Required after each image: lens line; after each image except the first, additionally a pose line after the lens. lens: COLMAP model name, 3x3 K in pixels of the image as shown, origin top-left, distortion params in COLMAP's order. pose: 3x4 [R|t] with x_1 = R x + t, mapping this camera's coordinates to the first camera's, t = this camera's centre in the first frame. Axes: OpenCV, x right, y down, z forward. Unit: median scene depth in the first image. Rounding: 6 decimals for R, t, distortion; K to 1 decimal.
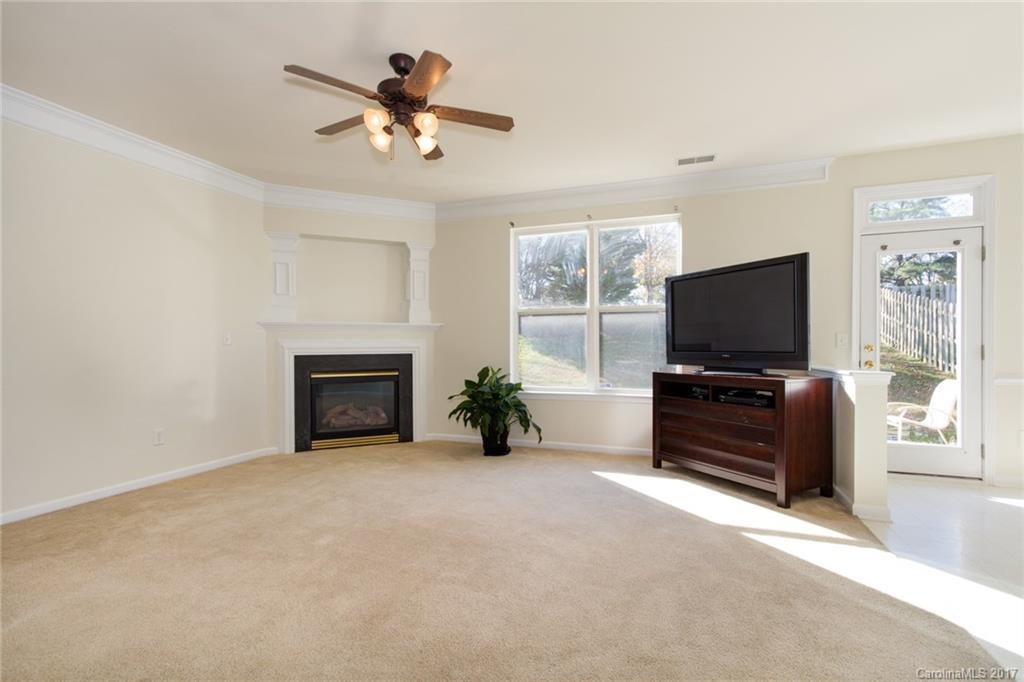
lens RADIAL K [[477.3, 0, 512.0], [0, 477.3, 341.0], [0, 0, 1]] dist [0.011864, 0.000155]
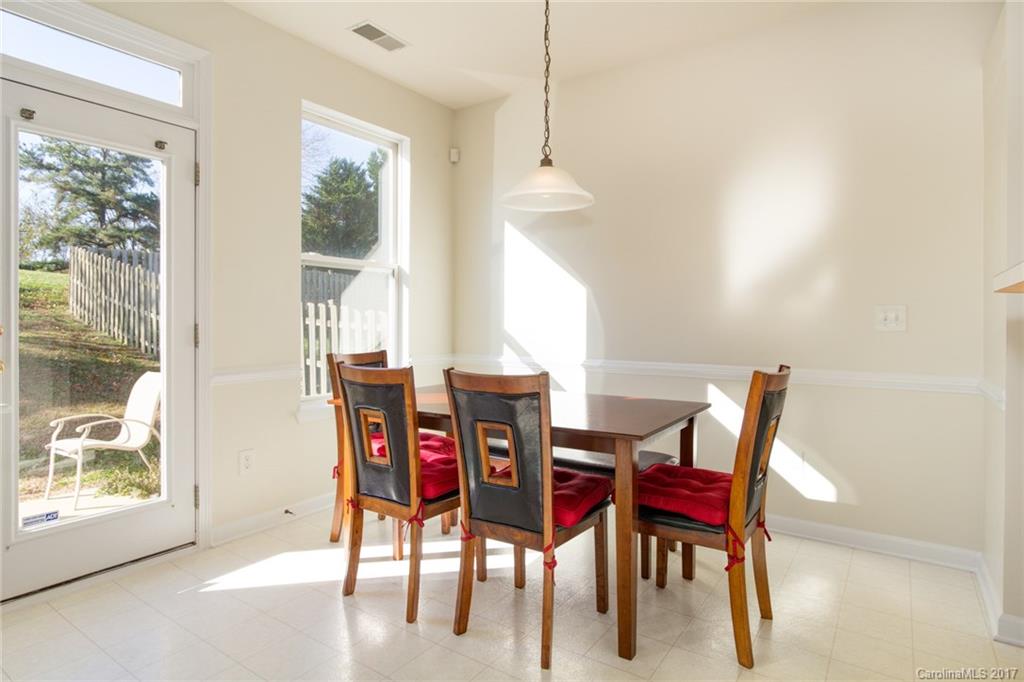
lens RADIAL K [[551.2, 0, 511.2], [0, 551.2, 333.4], [0, 0, 1]] dist [-0.003442, -0.000425]
pose [[0.254321, -0.016214, 0.966984, 0.136865], [-0.012060, 0.999729, 0.019934, 0.000884], [-0.967045, -0.016731, 0.254057, 0.148959]]
